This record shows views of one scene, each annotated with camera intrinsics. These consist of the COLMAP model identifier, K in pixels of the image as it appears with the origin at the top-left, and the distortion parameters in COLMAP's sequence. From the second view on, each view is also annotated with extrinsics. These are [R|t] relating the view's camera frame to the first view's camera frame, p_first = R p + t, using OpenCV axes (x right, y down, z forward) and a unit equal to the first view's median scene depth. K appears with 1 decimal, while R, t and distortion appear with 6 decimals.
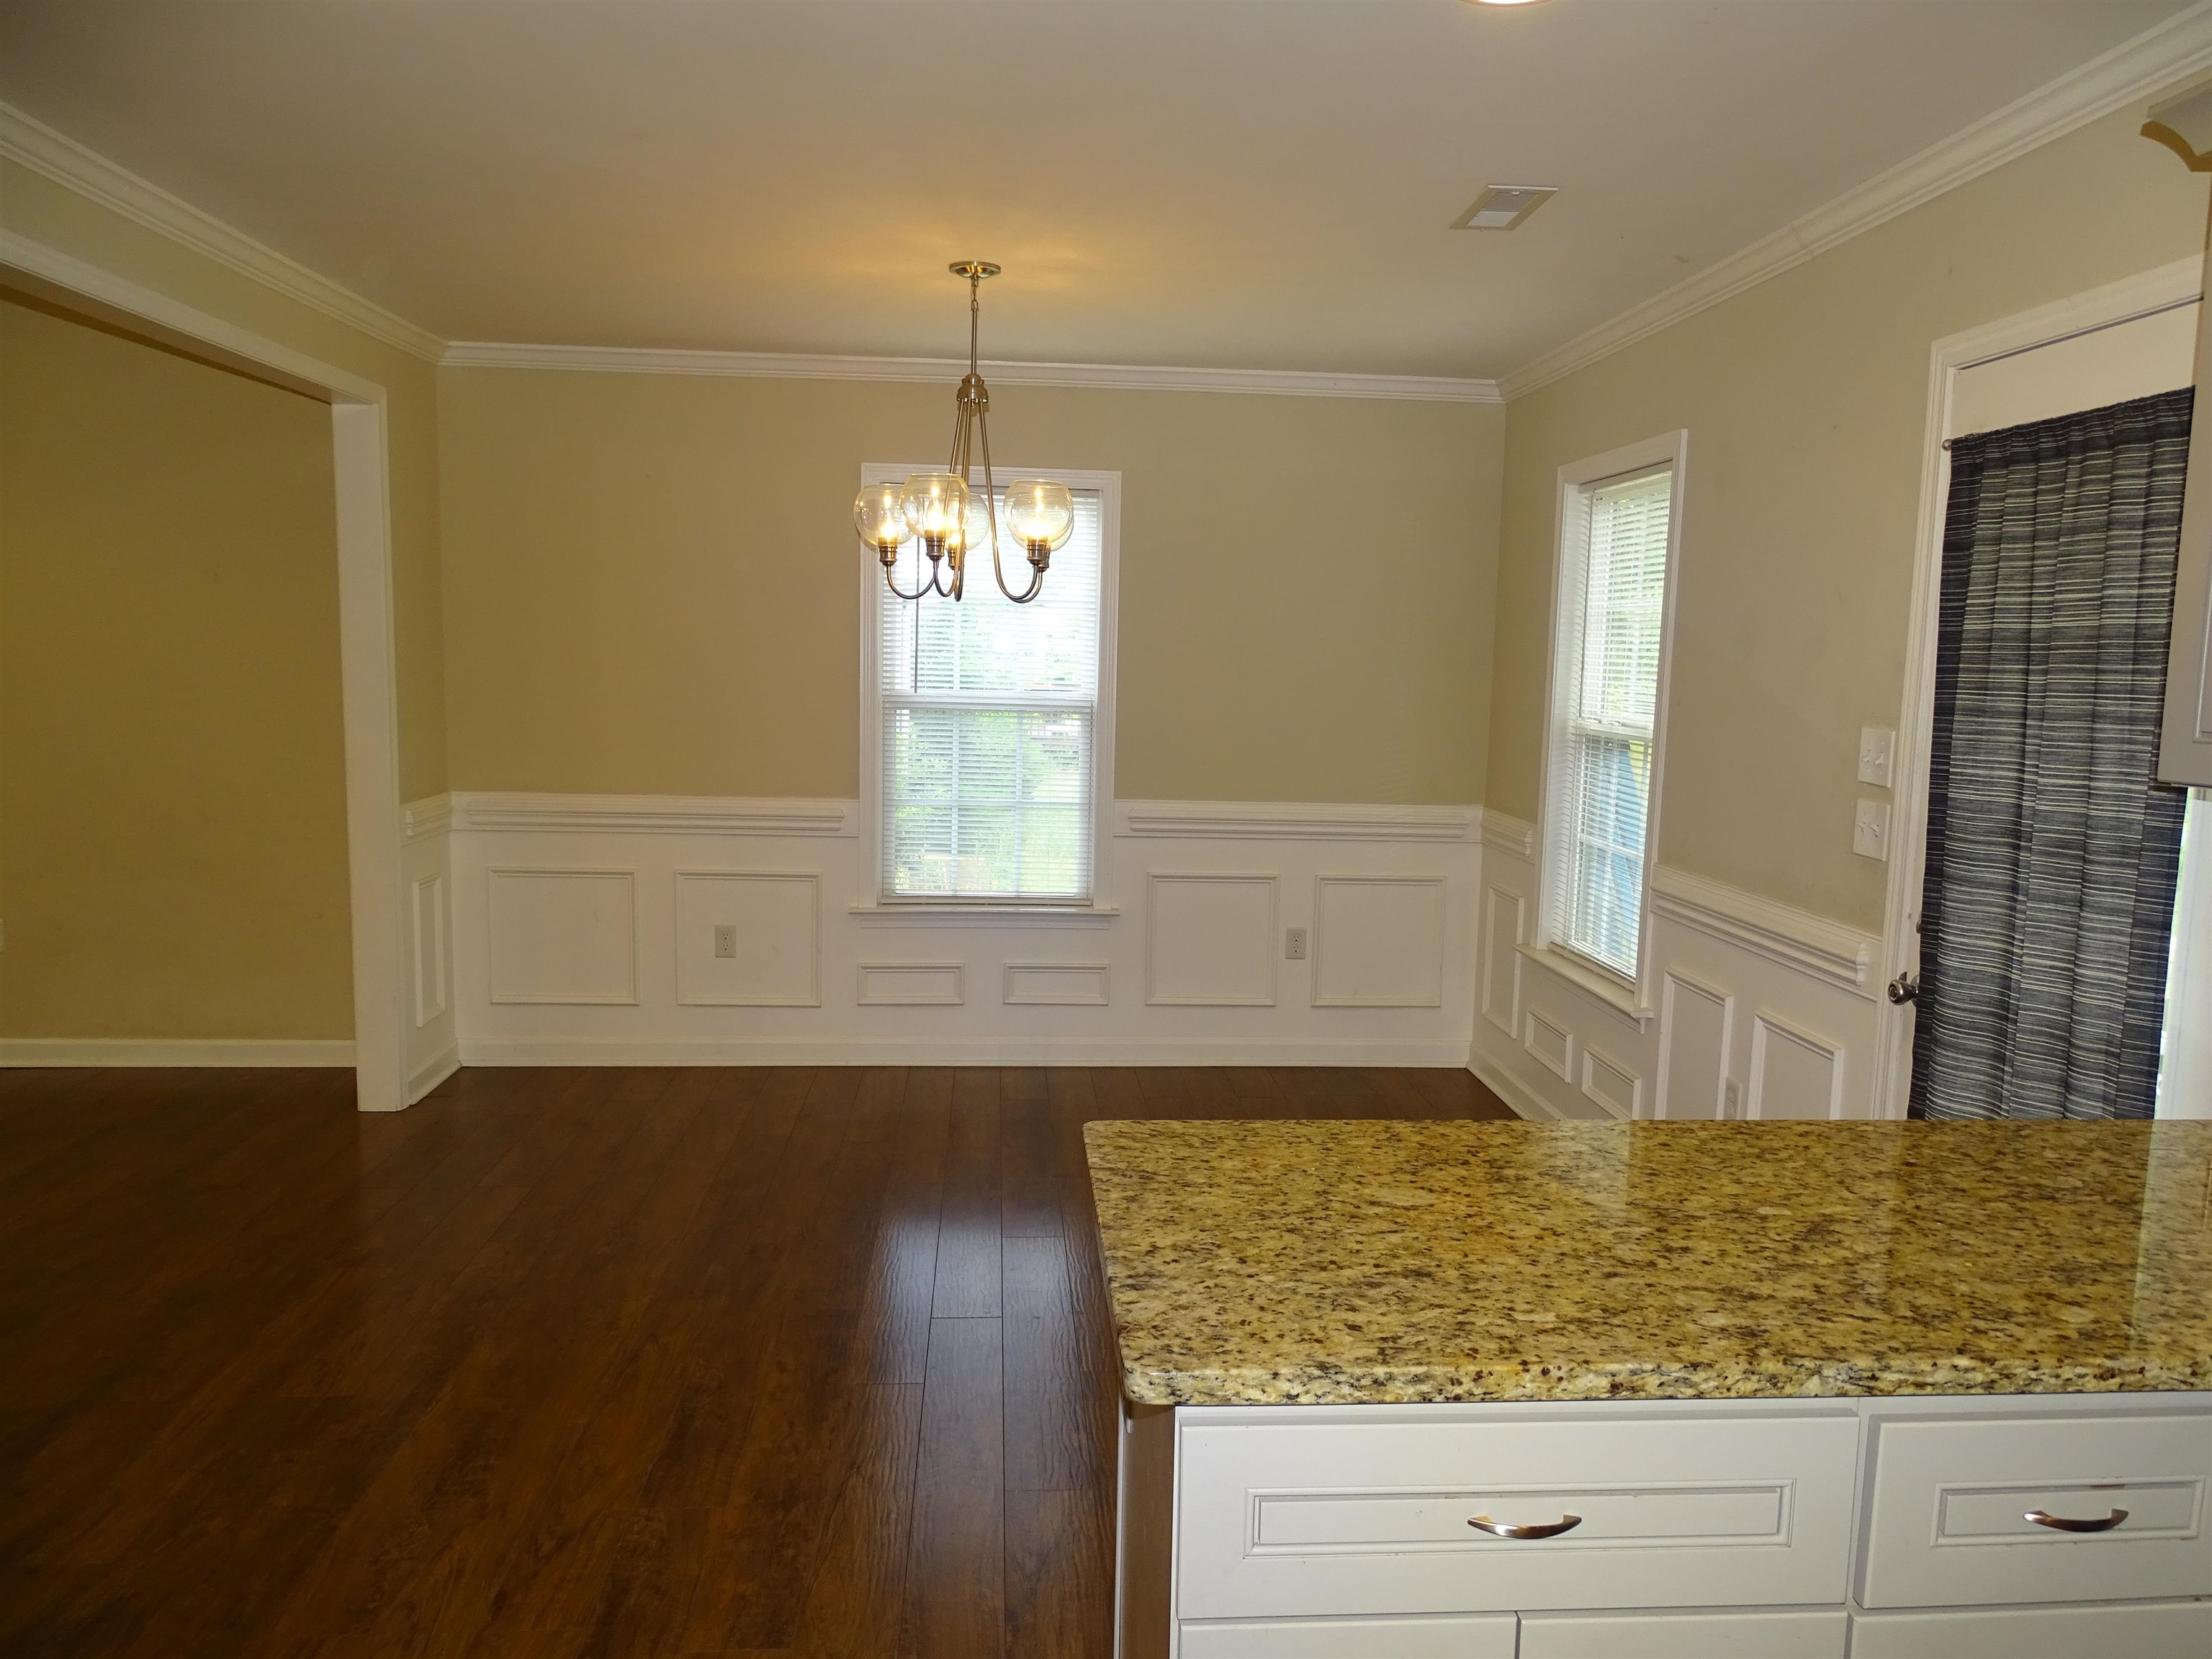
lens RADIAL K [[1572.2, 0, 1112.3], [0, 1572.2, 833.4], [0, 0, 1]] dist [0.007261, 0.000261]
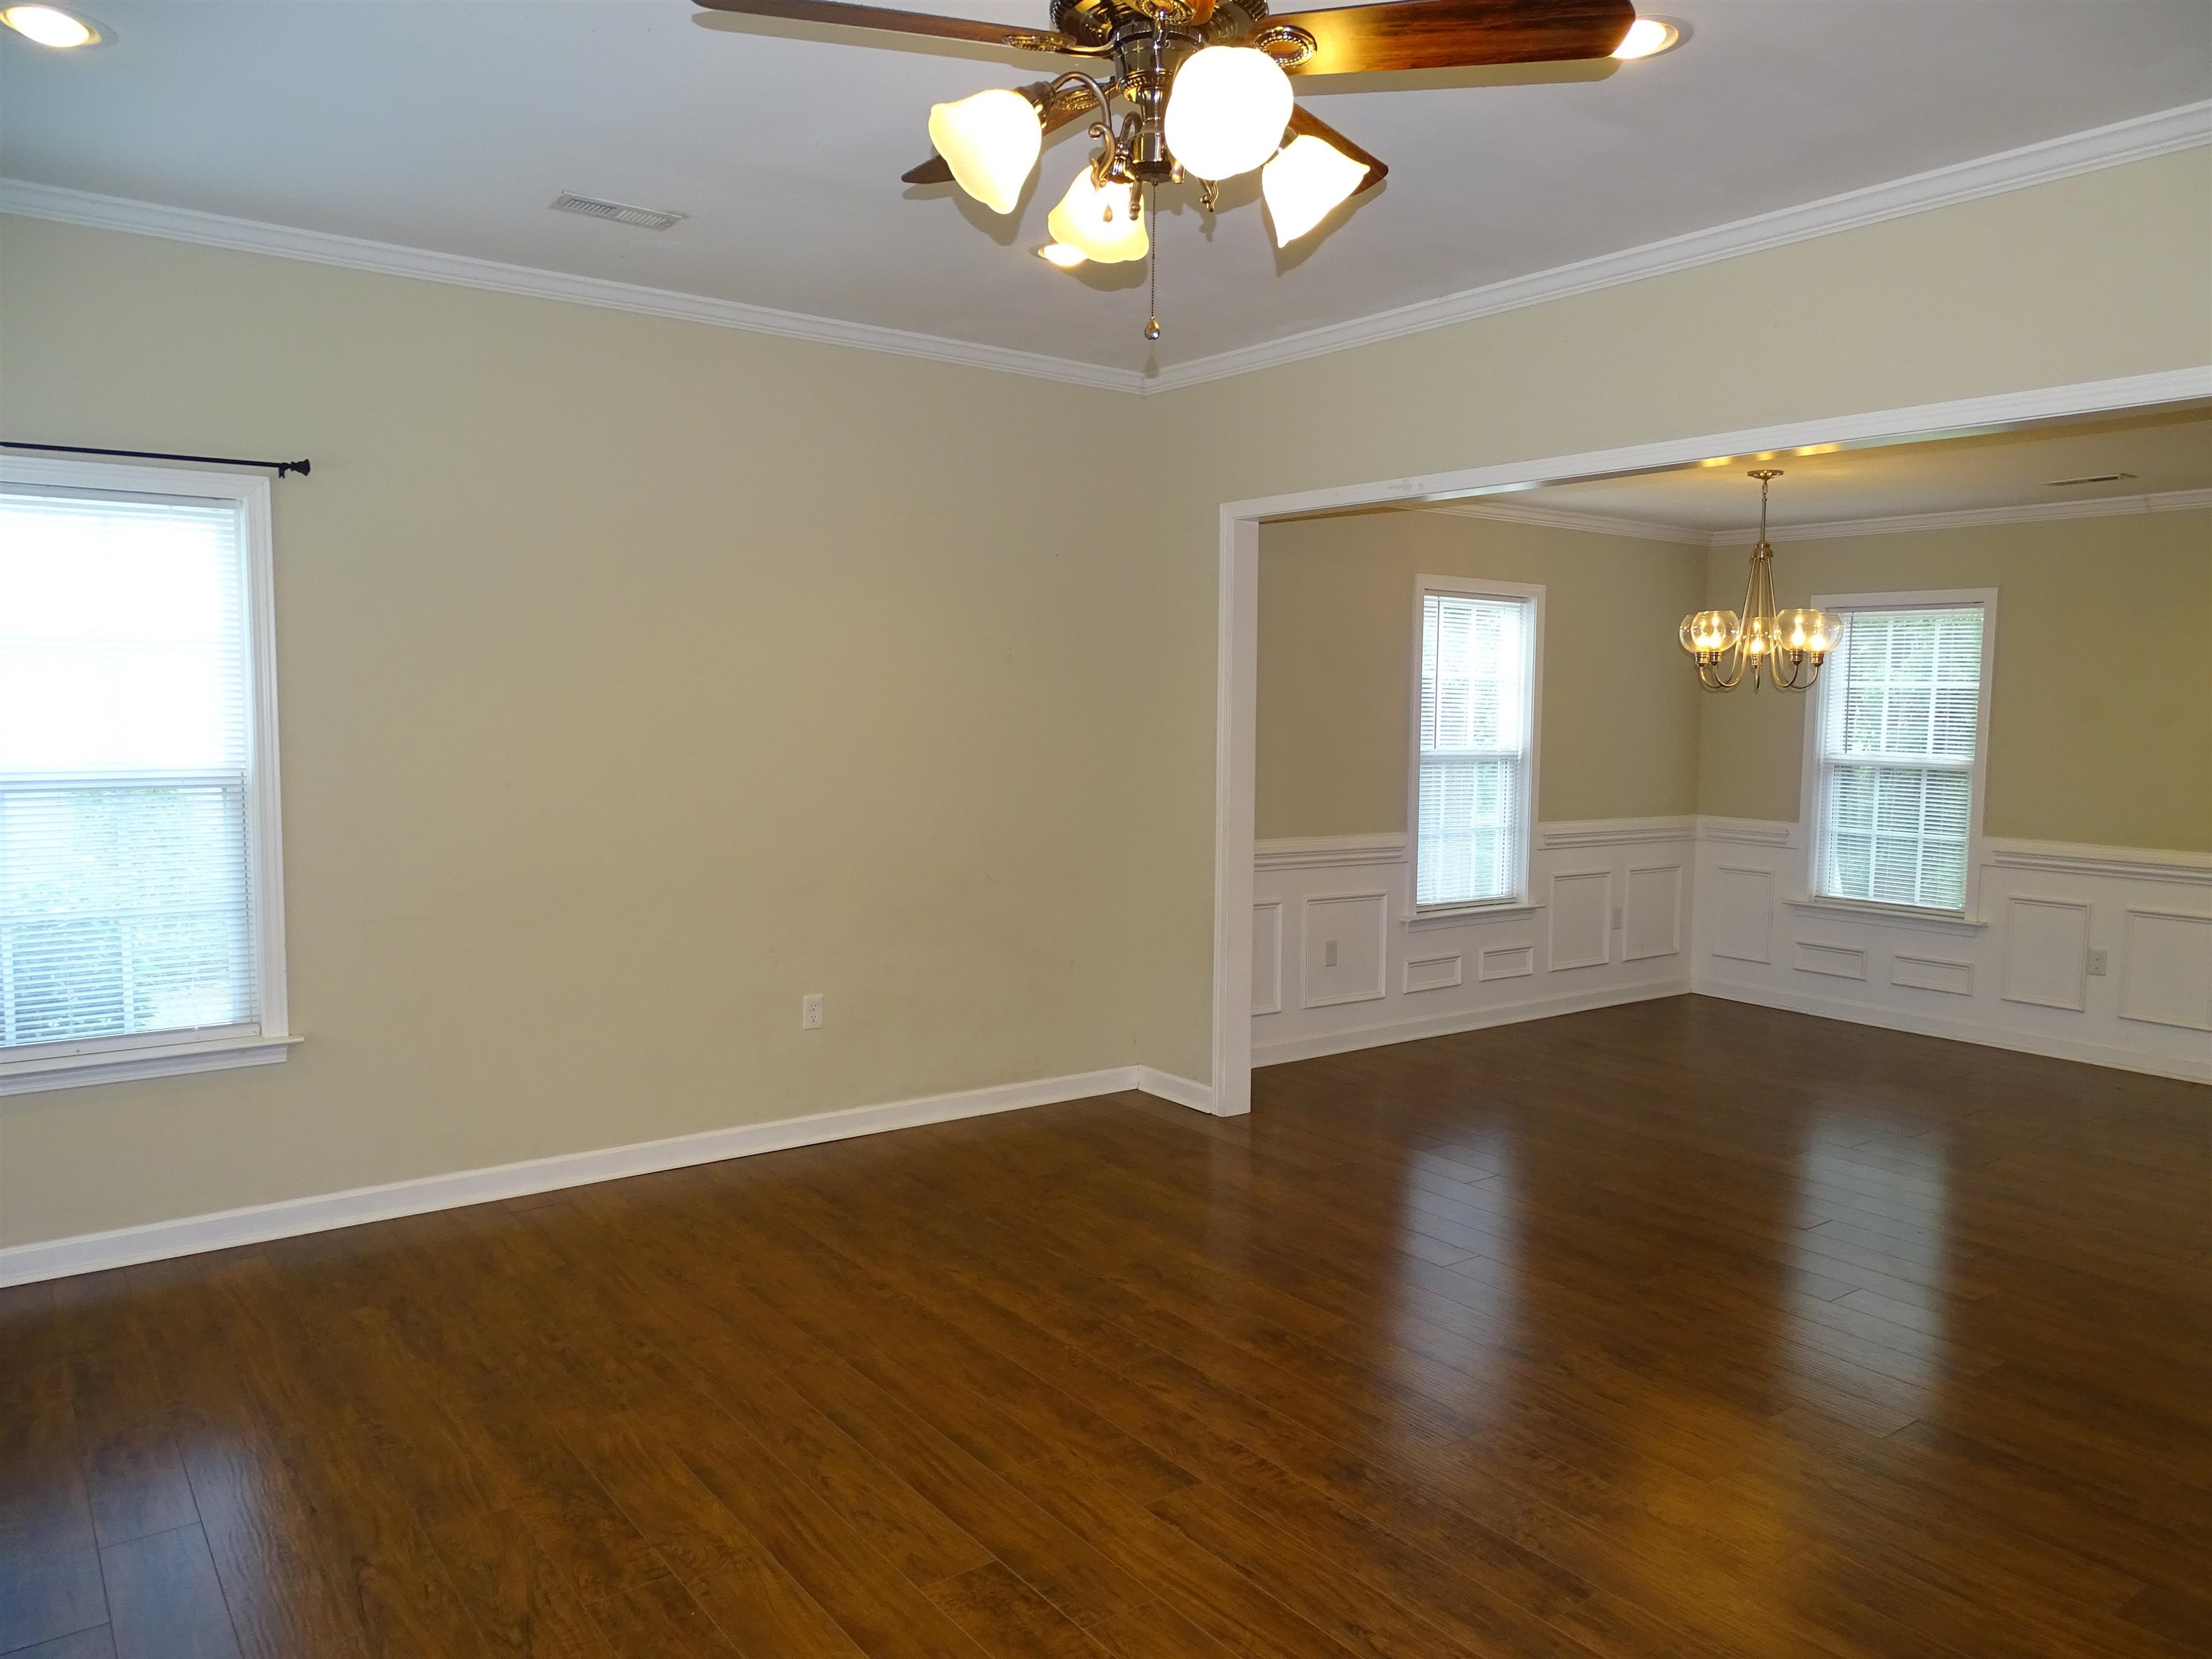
lens RADIAL K [[1644.8, 0, 1057.5], [0, 1644.8, 828.2], [0, 0, 1]] dist [0.051245, -0.000275]
pose [[0.846256, -0.054991, 0.529931, -3.557582], [0.064384, 0.997925, 0.000738, -0.142371], [-0.528871, 0.033495, 0.848041, 0.030199]]
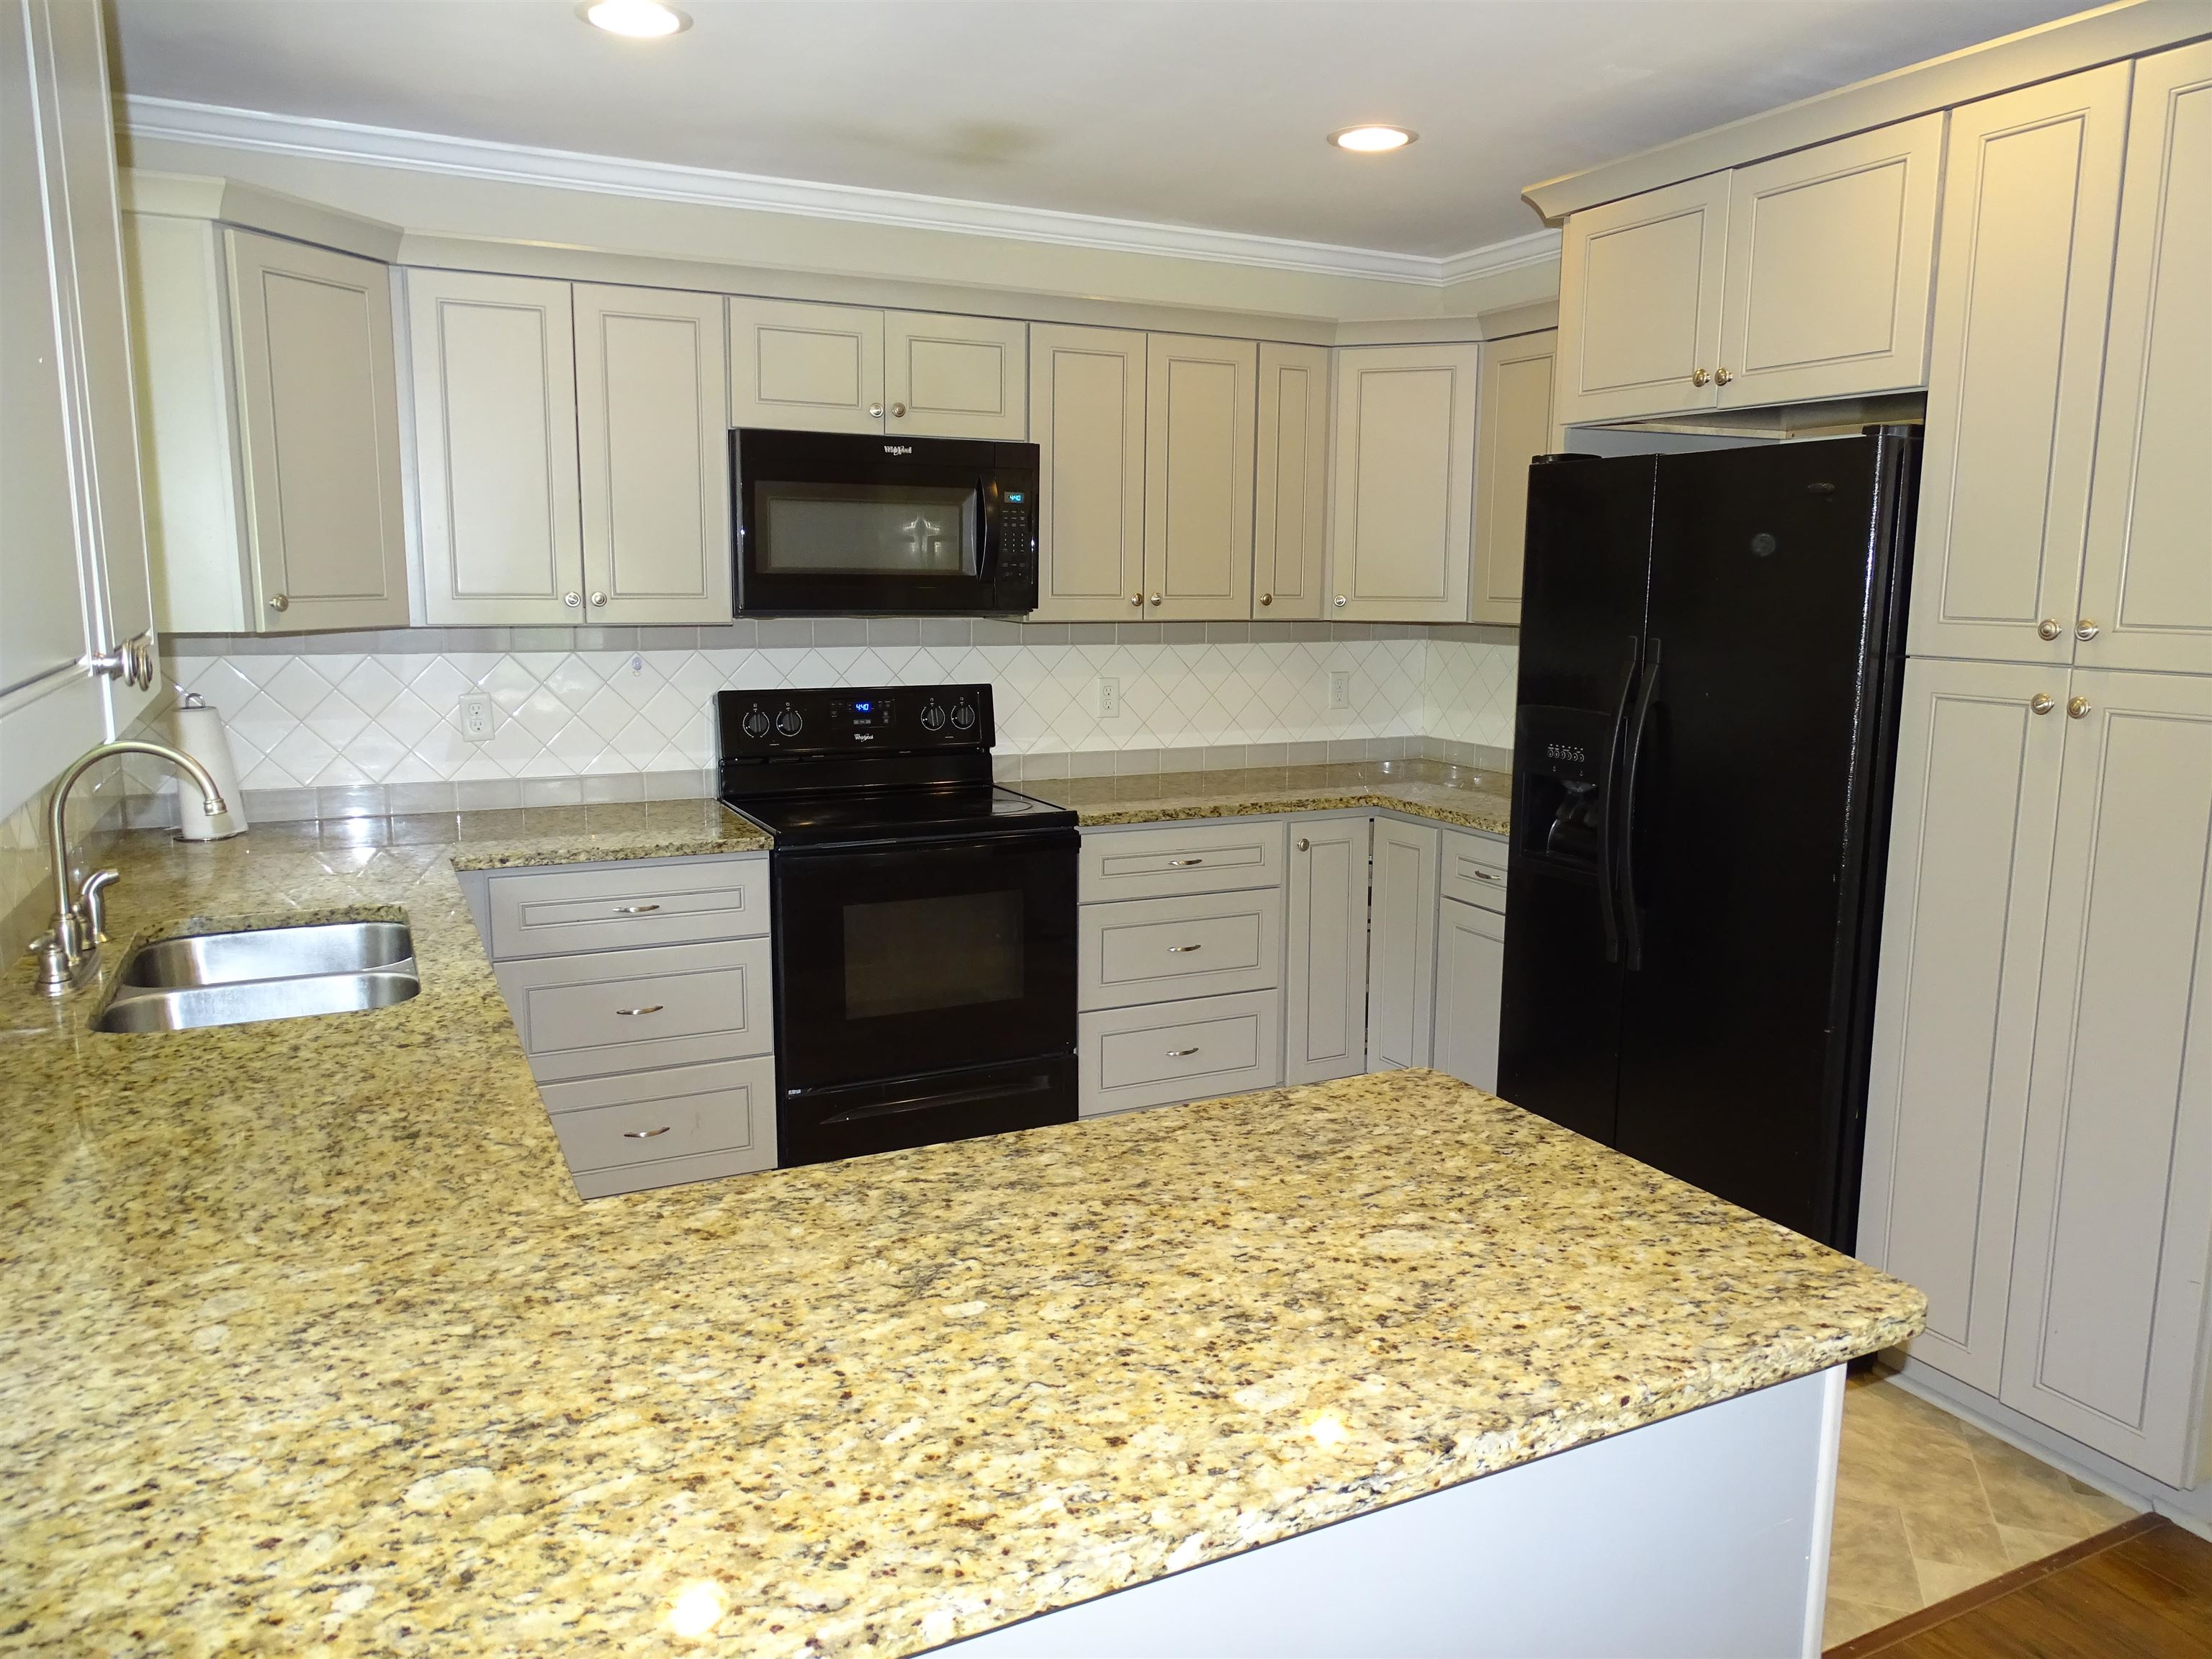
lens RADIAL K [[1543.9, 0, 1110.2], [0, 1543.9, 824.7], [0, 0, 1]] dist [0.002971, -0.006998]
pose [[-0.927476, 0.029849, -0.372689, 0.630135], [-0.073256, 0.962980, 0.259430, -0.176289], [0.366636, 0.267917, -0.890954, 1.636133]]
